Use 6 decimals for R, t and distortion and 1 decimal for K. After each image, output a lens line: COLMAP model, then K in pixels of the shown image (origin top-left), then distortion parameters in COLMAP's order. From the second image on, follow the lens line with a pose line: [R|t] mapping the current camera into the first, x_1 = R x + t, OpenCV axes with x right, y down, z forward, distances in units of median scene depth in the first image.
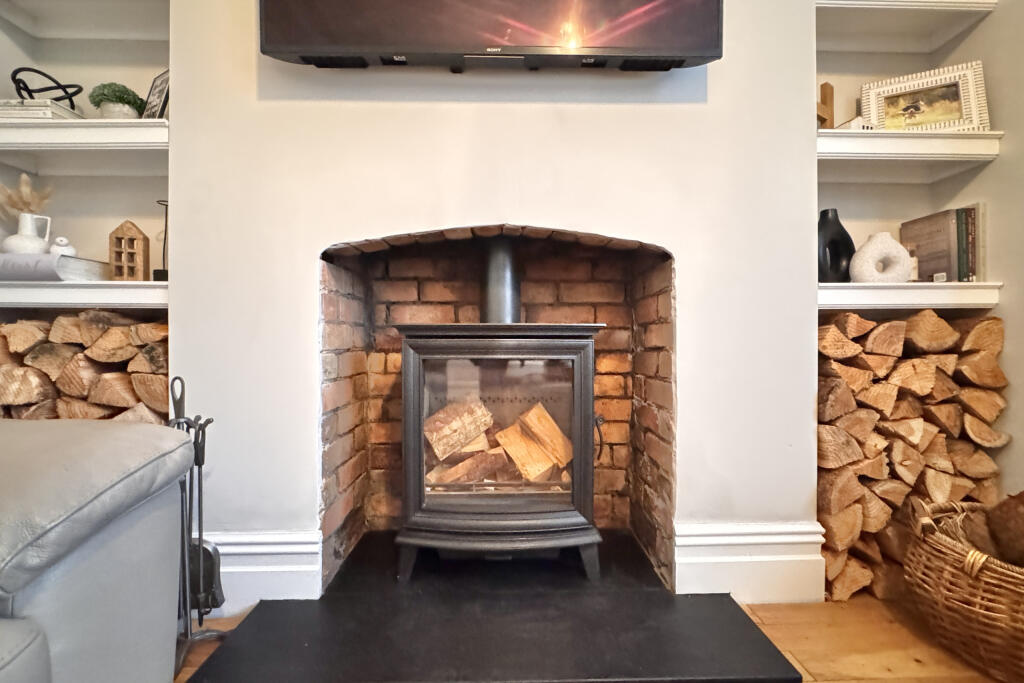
lens RADIAL K [[430.2, 0, 513.3], [0, 430.2, 344.2], [0, 0, 1]] dist [-0.001552, -0.000157]
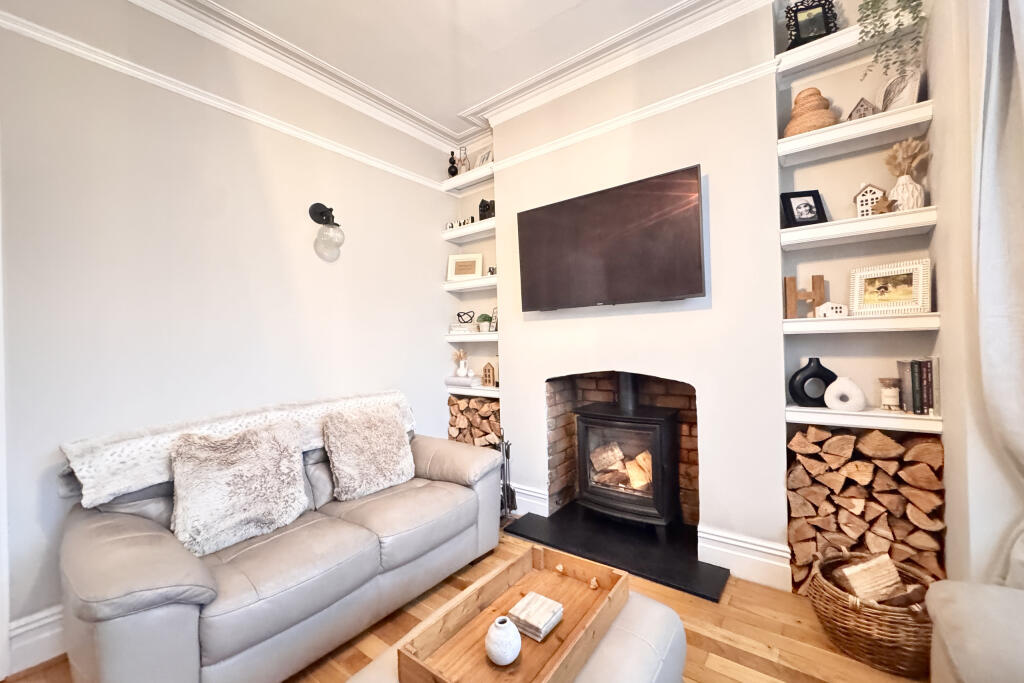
lens RADIAL K [[413.5, 0, 512.0], [0, 413.5, 341.5], [0, 0, 1]] dist [-0.001241, -0.000106]
pose [[0.777505, -0.018133, -0.628616, 0.902202], [0.024488, 0.999699, 0.001452, -0.437734], [0.628400, -0.016522, 0.777715, -0.973566]]
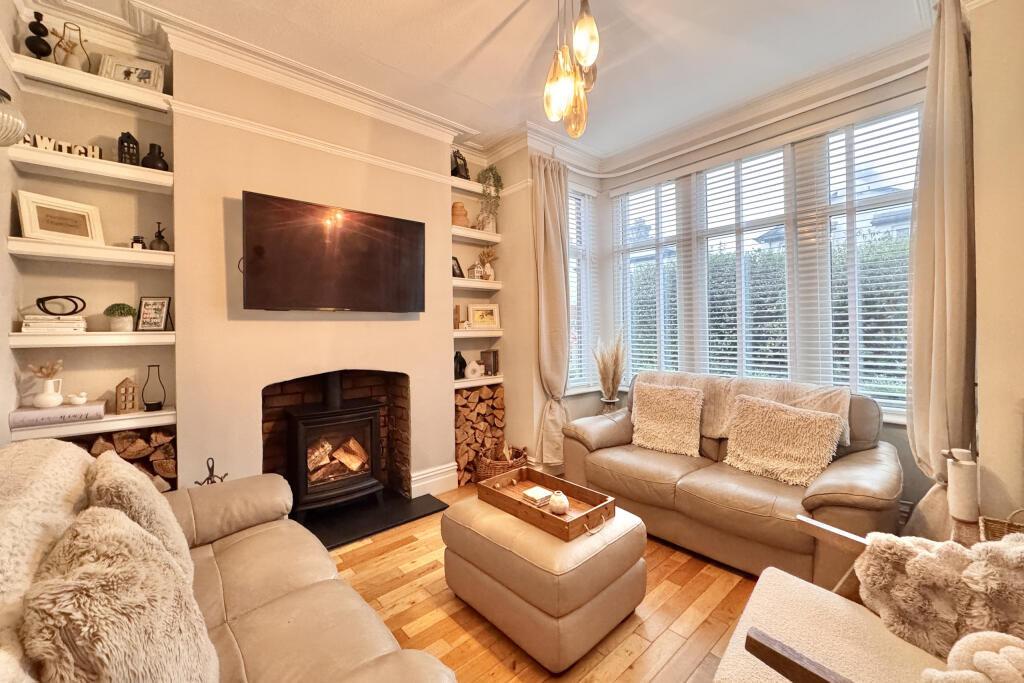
lens RADIAL K [[404.8, 0, 510.2], [0, 404.8, 332.1], [0, 0, 1]] dist [0.000531, 0.000109]
pose [[0.766834, -0.011251, 0.641747, -0.781650], [0.014893, 0.999889, -0.000267, -0.472363], [-0.641672, 0.009762, 0.766917, -1.387264]]
